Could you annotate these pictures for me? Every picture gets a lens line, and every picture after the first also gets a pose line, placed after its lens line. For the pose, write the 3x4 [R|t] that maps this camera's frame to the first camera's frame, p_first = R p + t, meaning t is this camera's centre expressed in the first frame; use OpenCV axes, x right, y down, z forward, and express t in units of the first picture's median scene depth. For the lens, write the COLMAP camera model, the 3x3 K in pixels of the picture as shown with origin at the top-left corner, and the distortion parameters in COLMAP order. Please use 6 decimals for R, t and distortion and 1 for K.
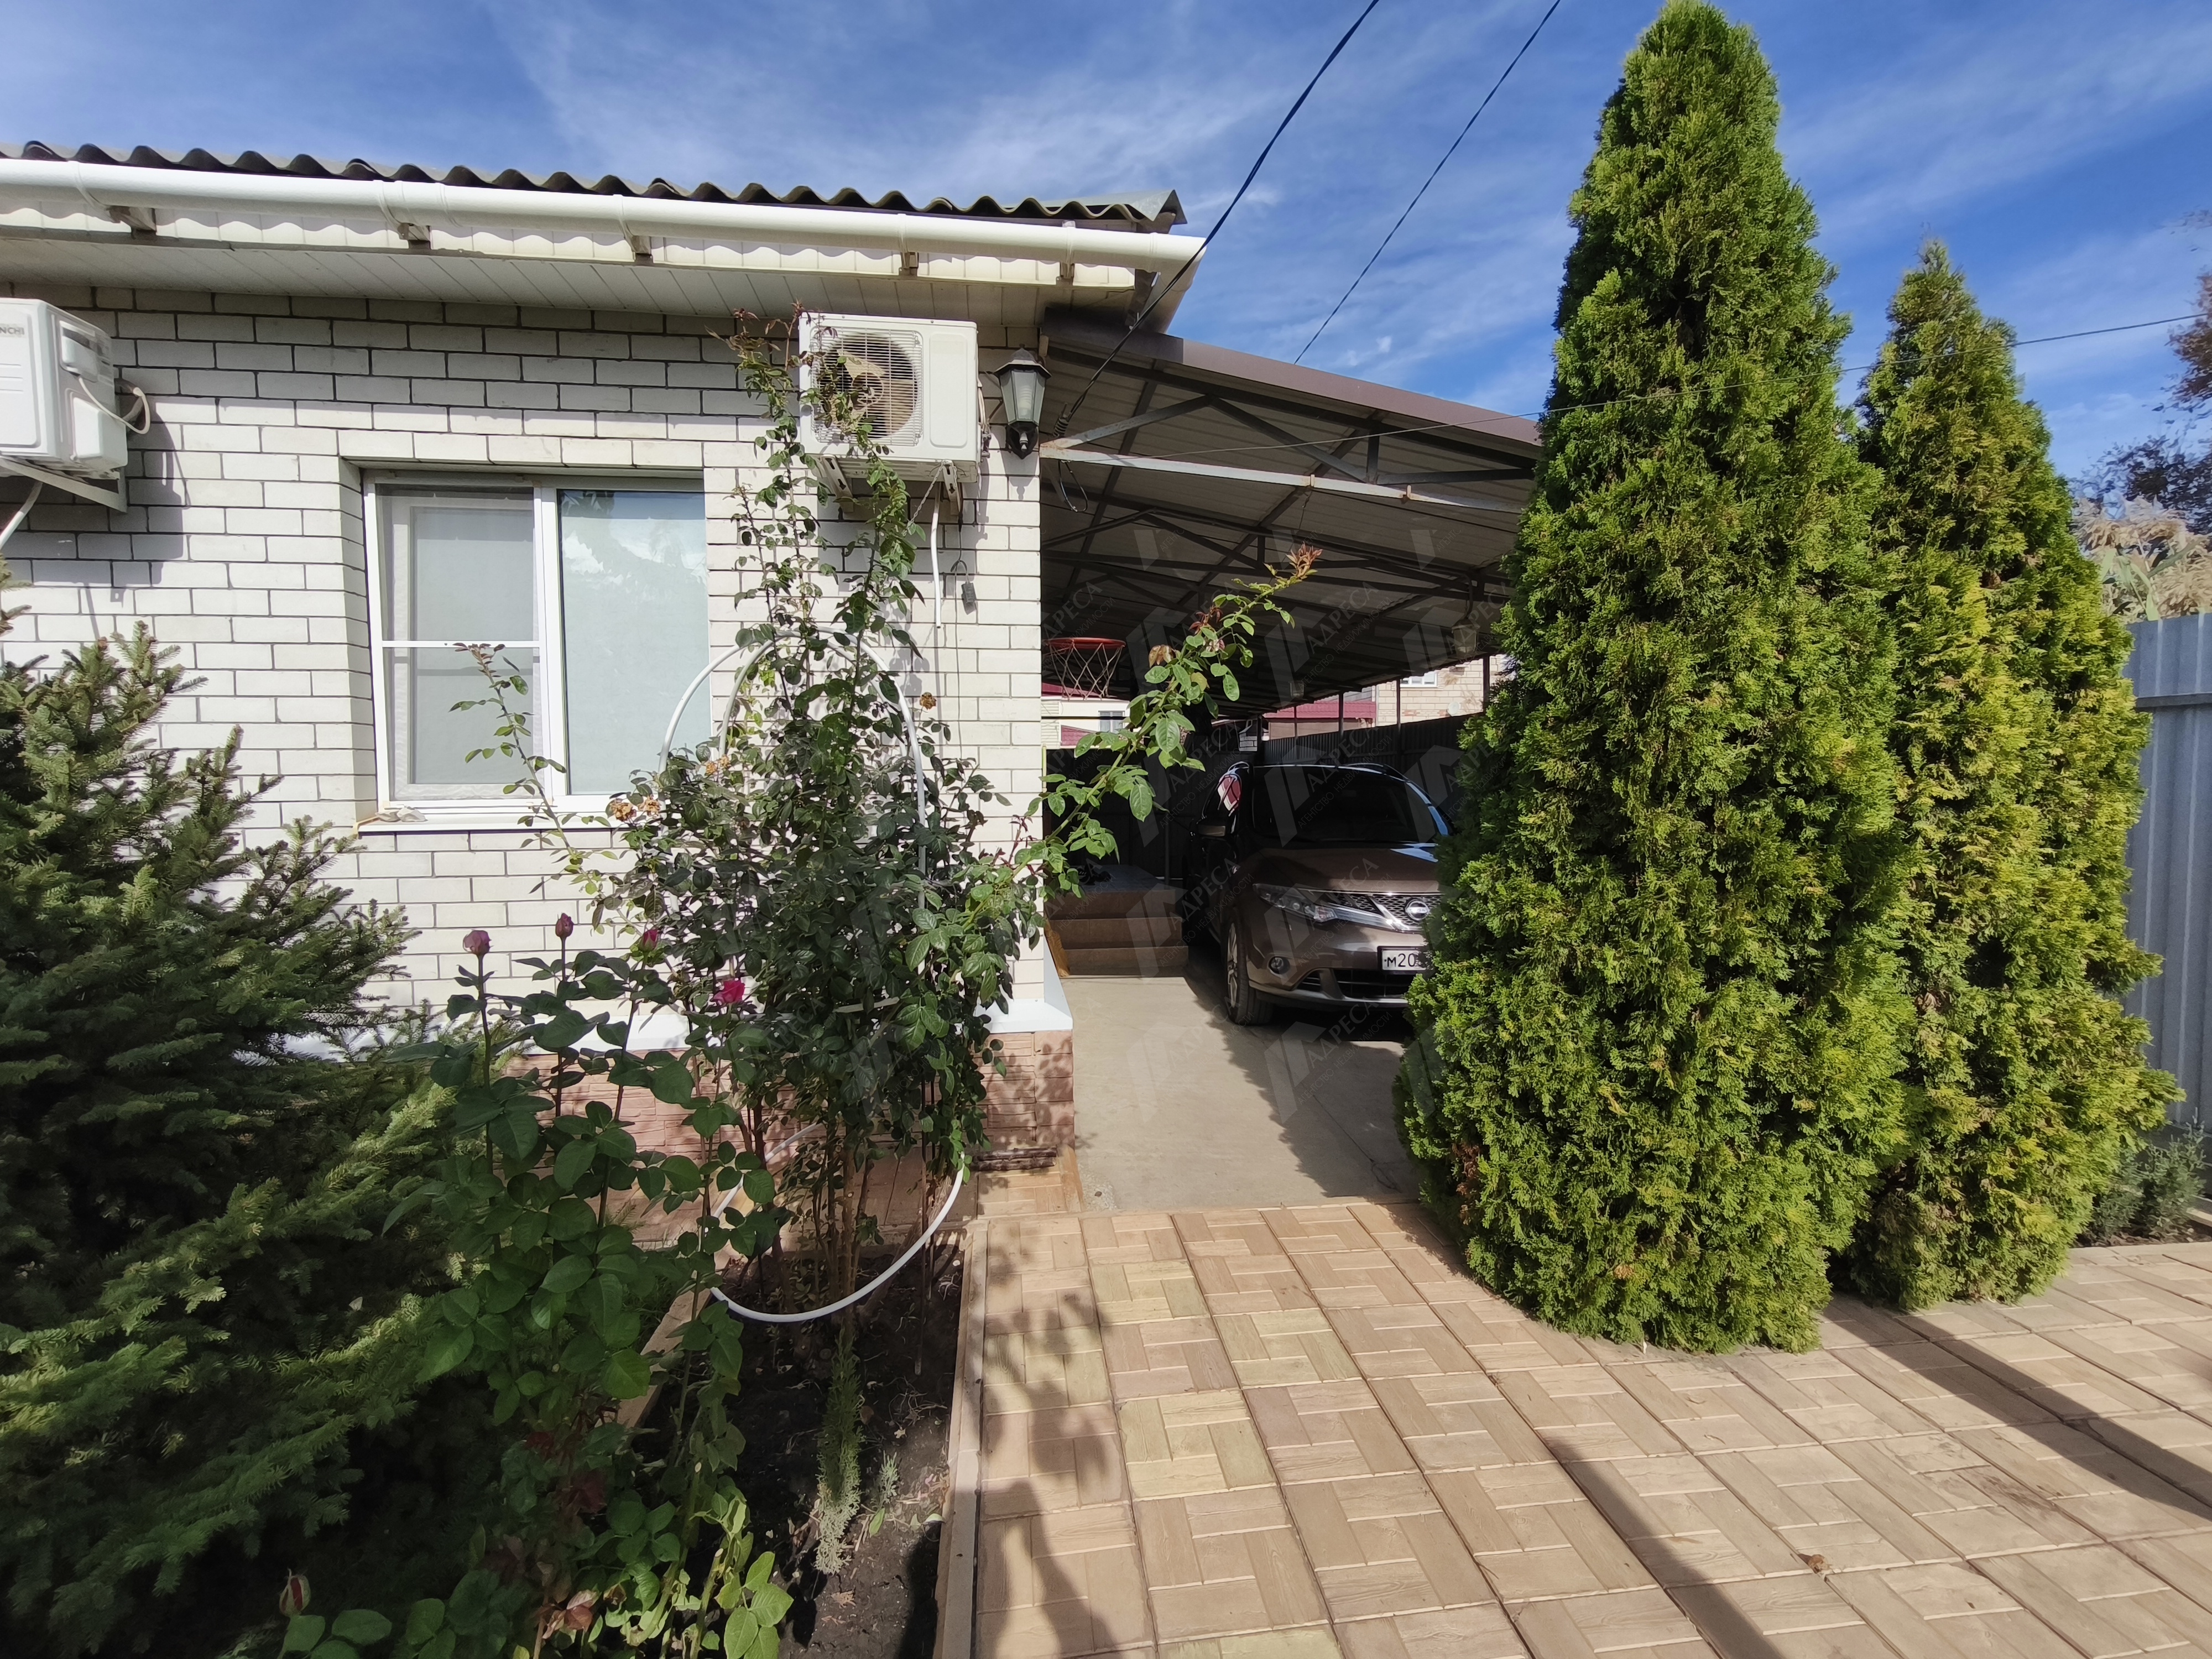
lens RADIAL K [[915.6, 0, 1108.2], [0, 915.6, 826.0], [0, 0, 1]] dist [-0.003517, -0.000087]
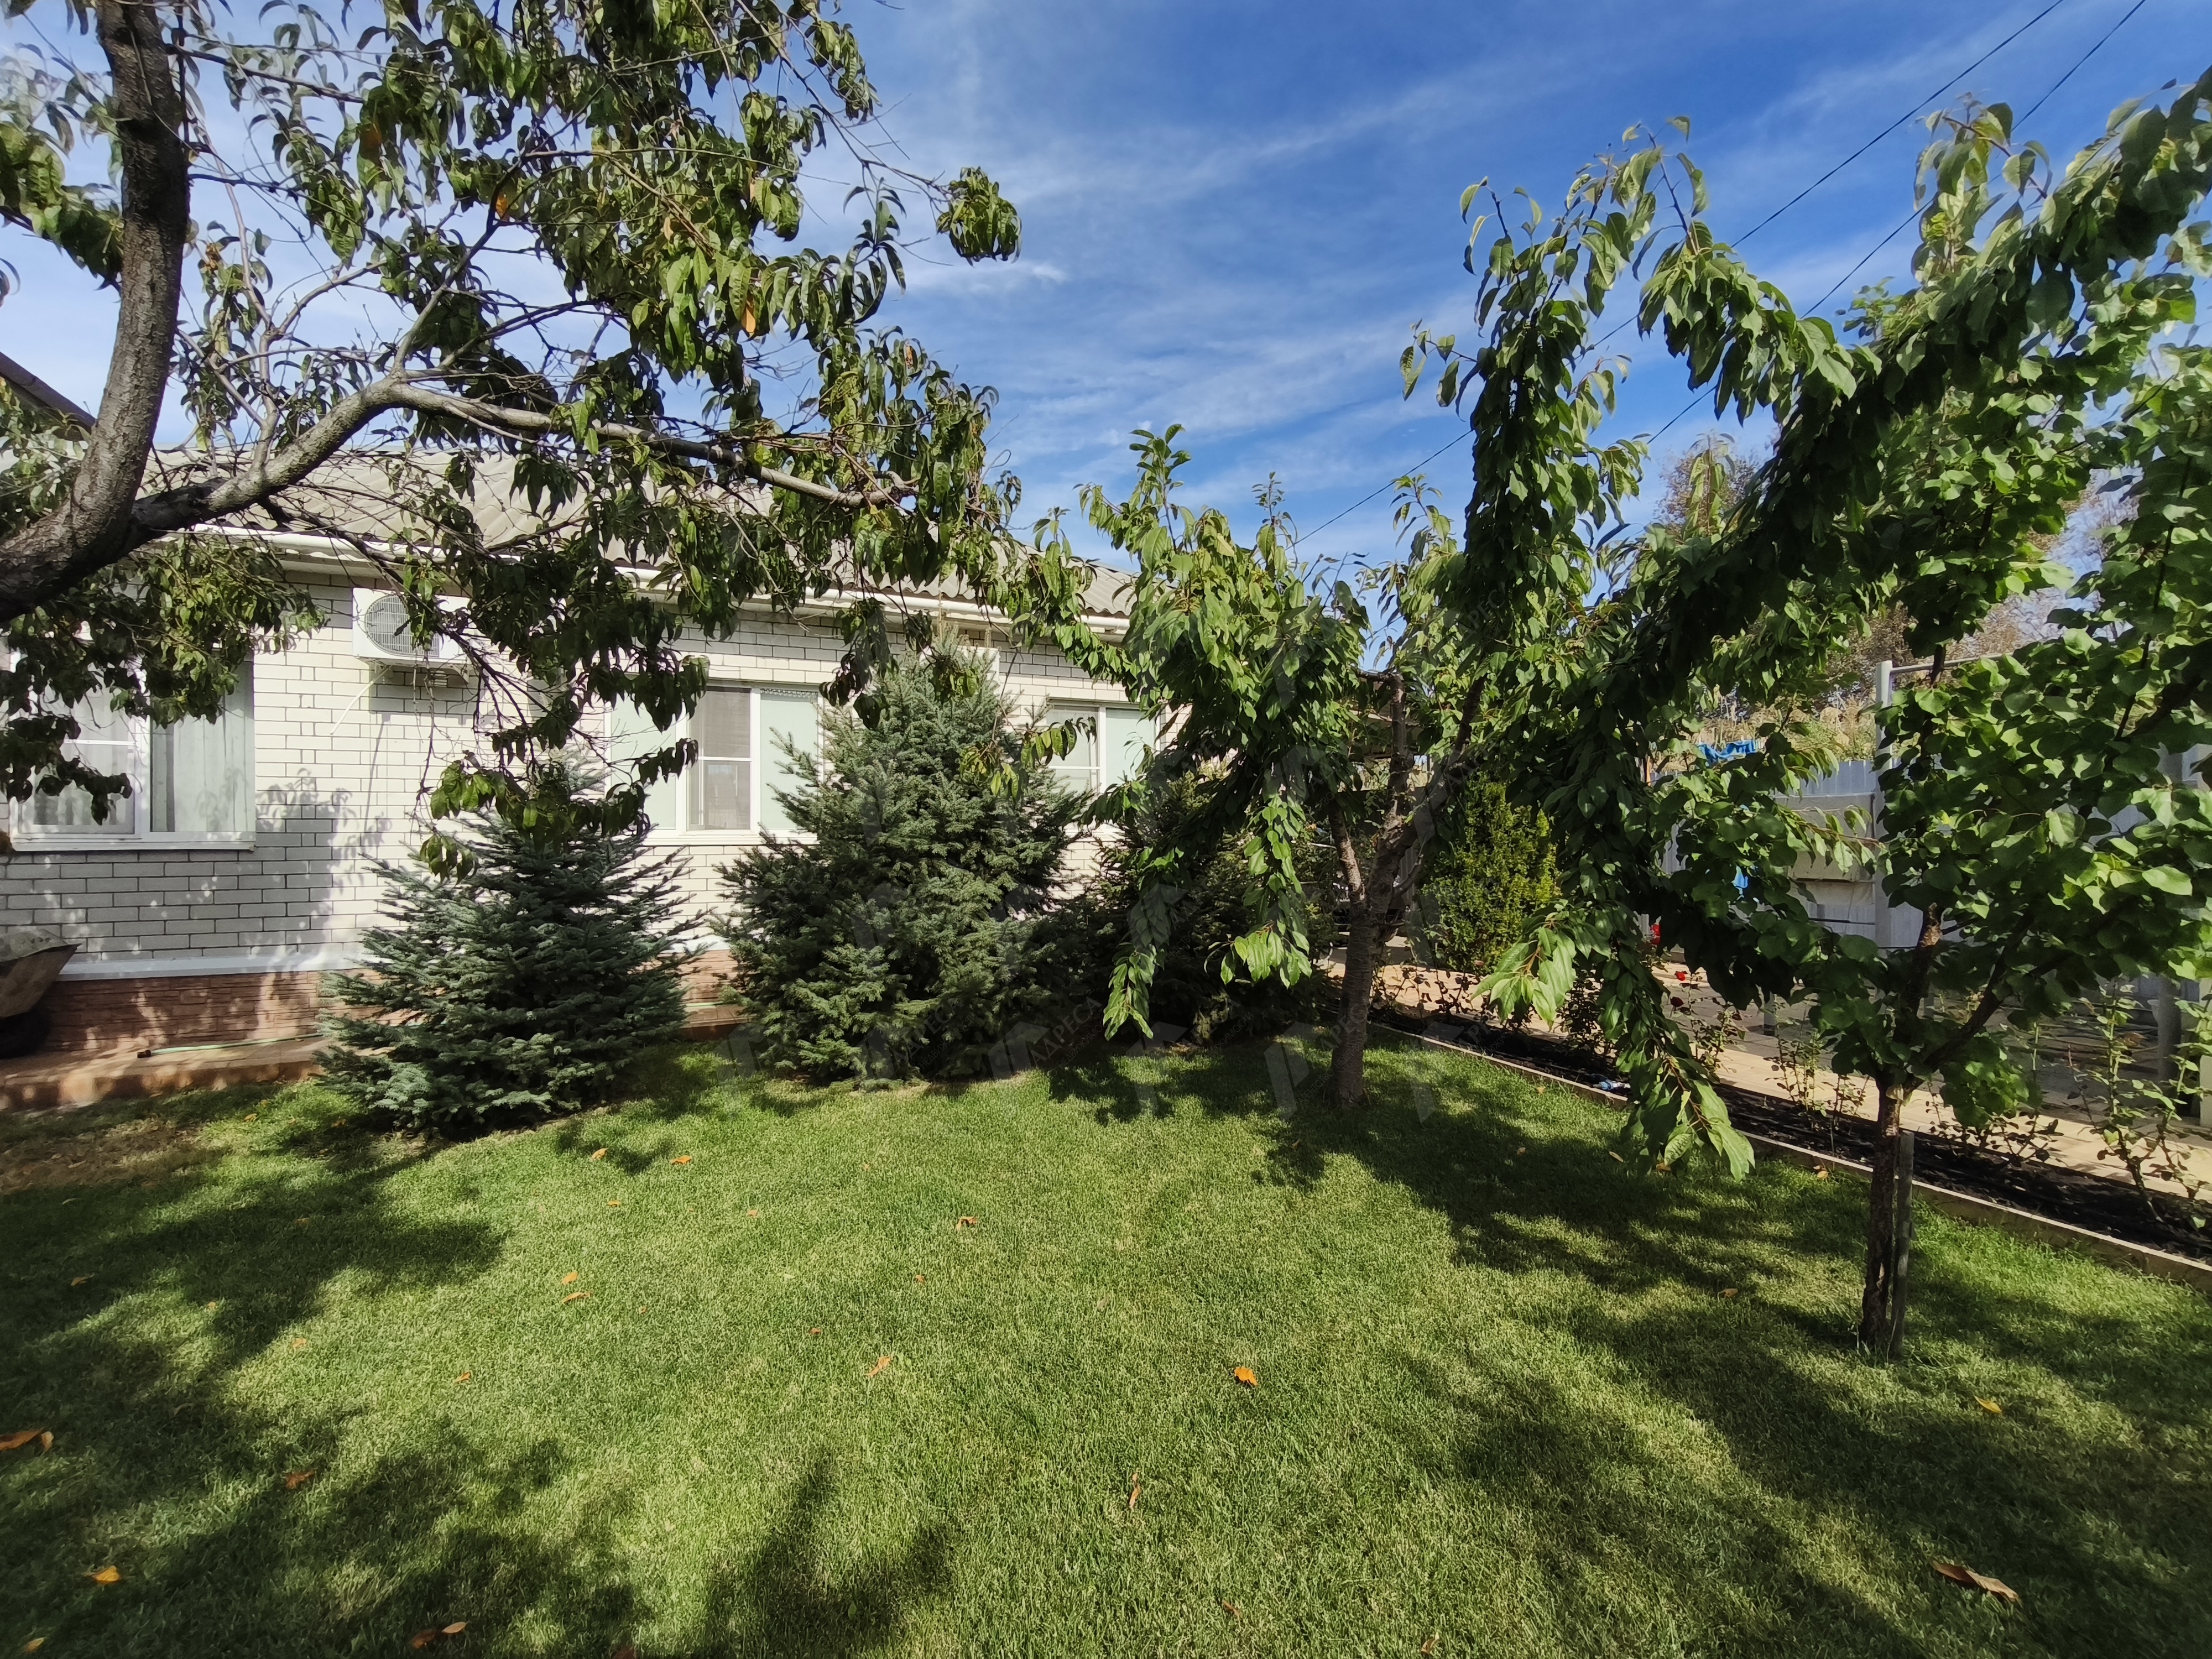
lens RADIAL K [[910.7, 0, 1106.0], [0, 910.7, 829.5], [0, 0, 1]] dist [-0.008106, 0.001398]
pose [[0.951790, 0.003742, 0.306728, -2.133695], [0.009316, 0.999112, -0.041097, 0.117196], [-0.306609, 0.041973, 0.950910, -2.126506]]
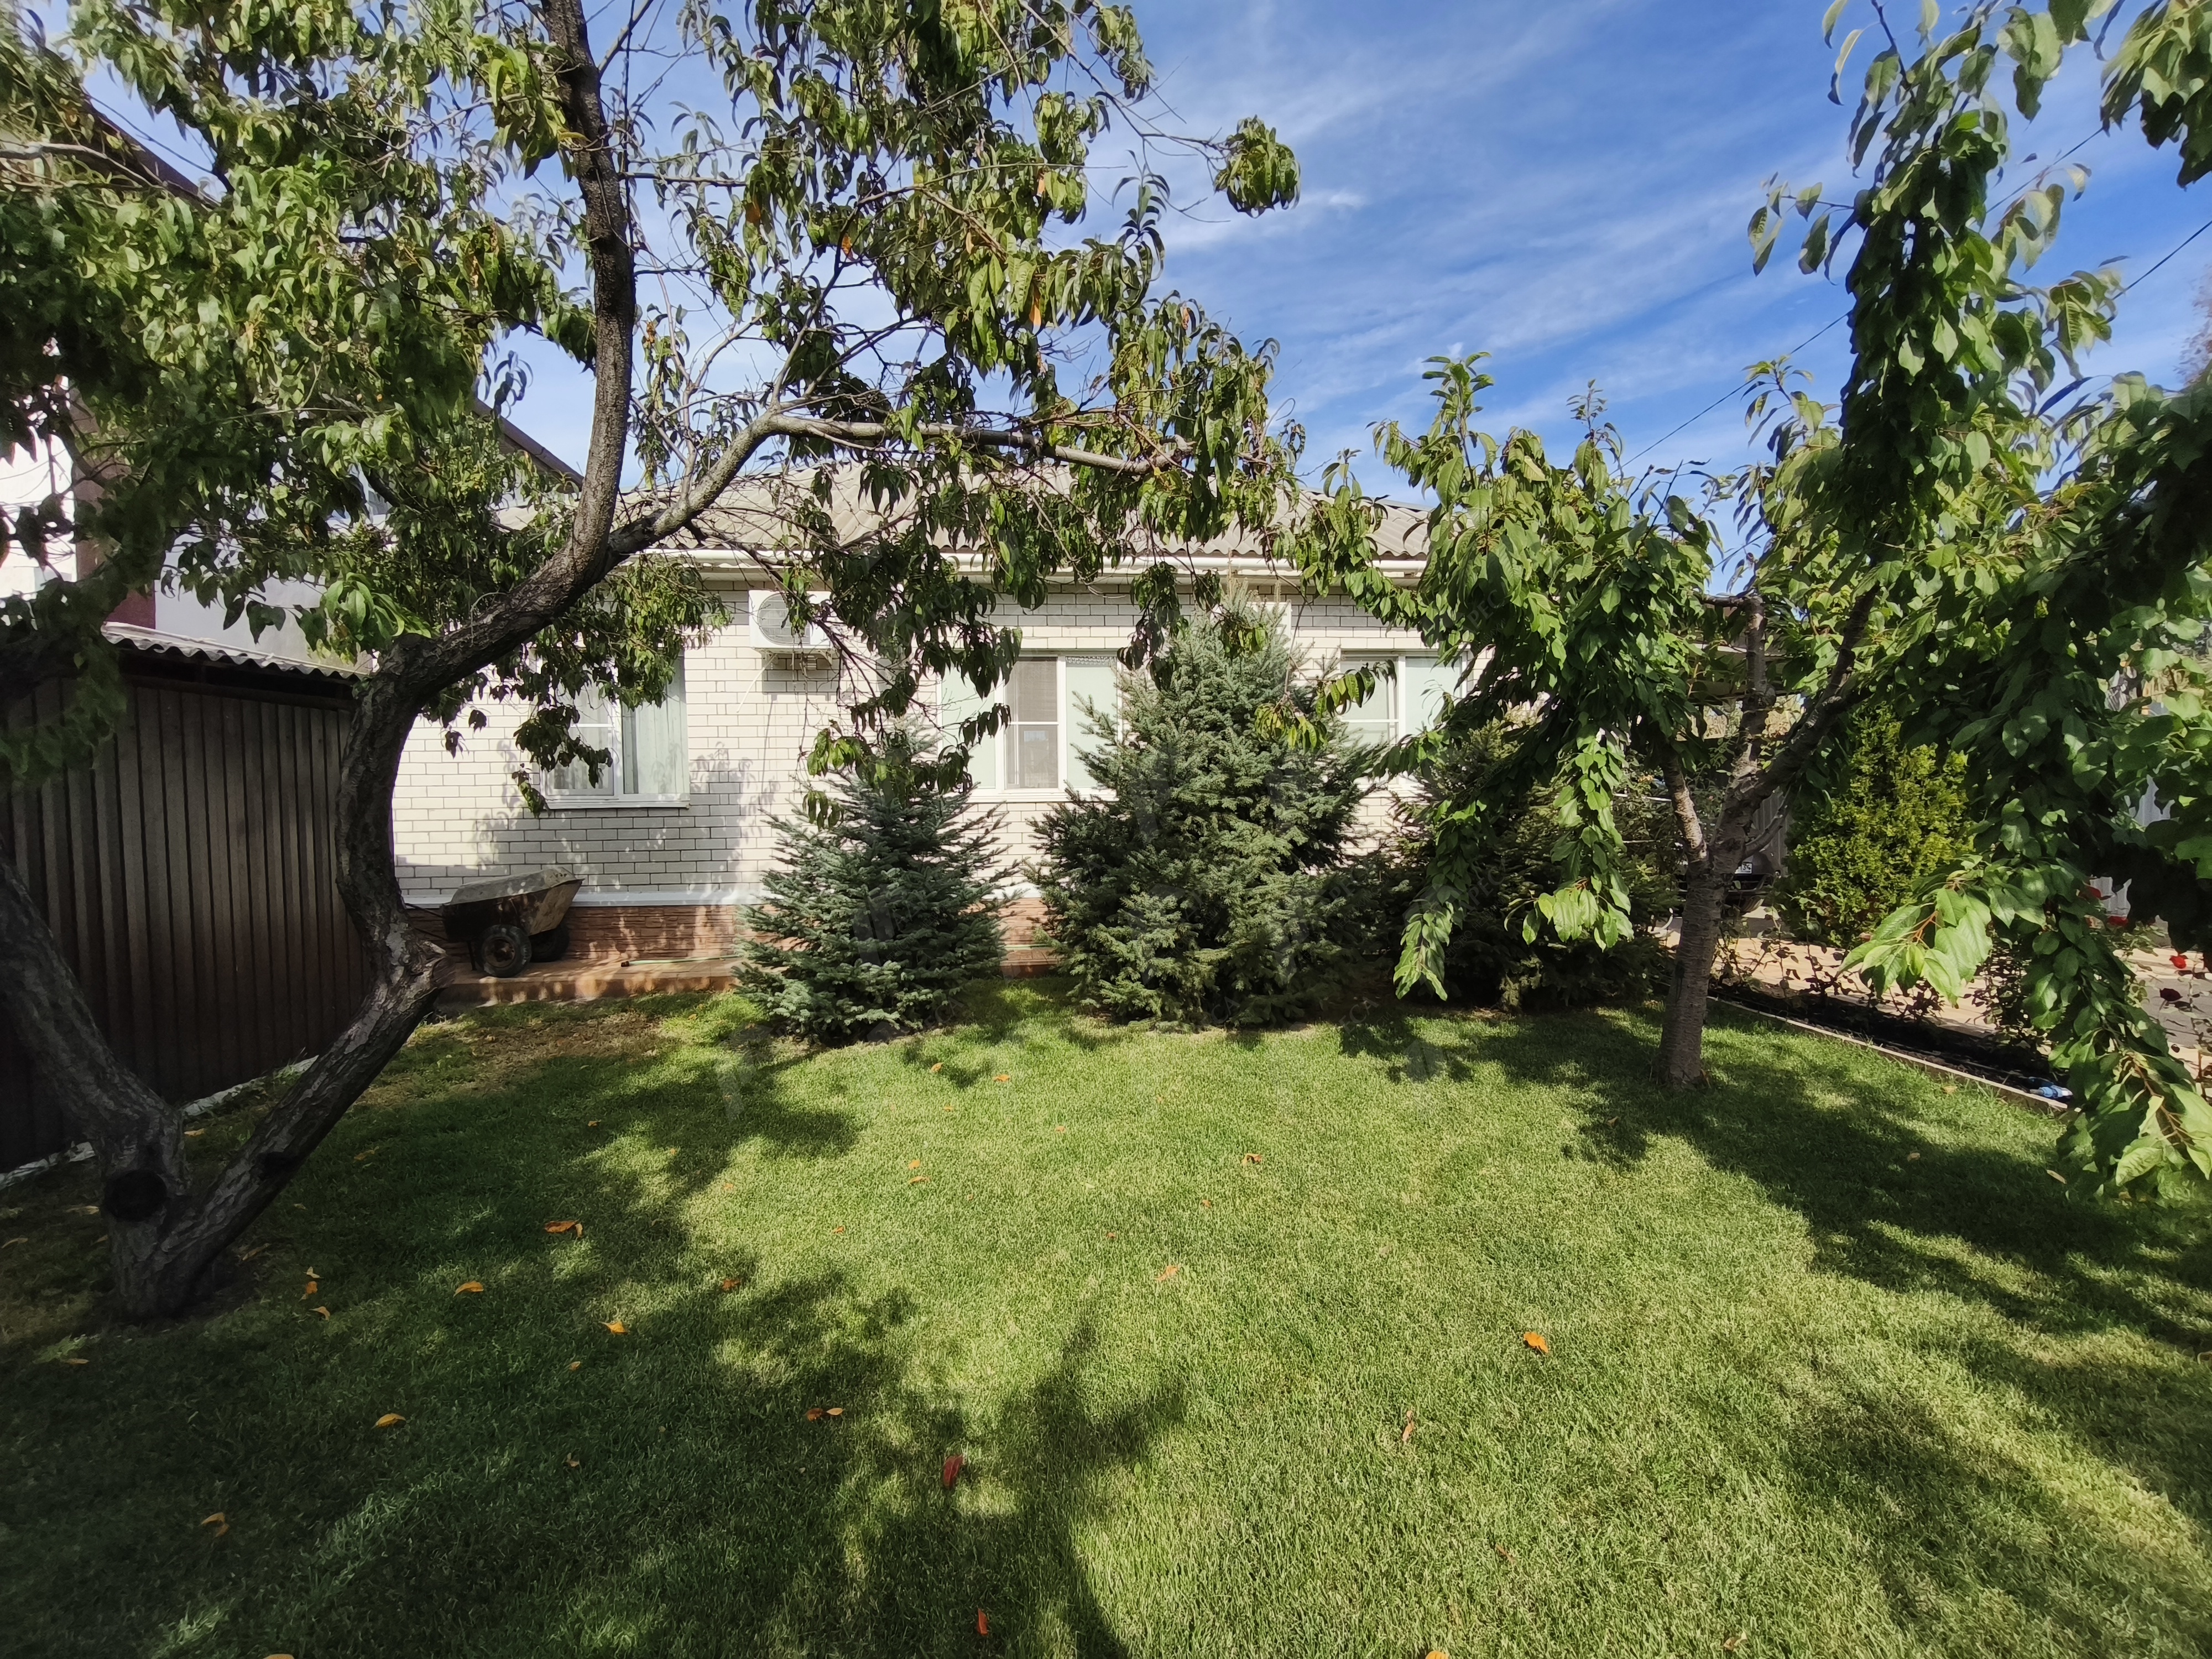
lens RADIAL K [[915.6, 0, 1108.2], [0, 915.6, 826.0], [0, 0, 1]] dist [-0.003517, -0.000087]
pose [[0.999905, -0.005546, -0.012615, -2.109063], [0.005457, 0.999960, -0.007041, 0.145404], [0.012653, 0.006971, 0.999896, -2.187027]]
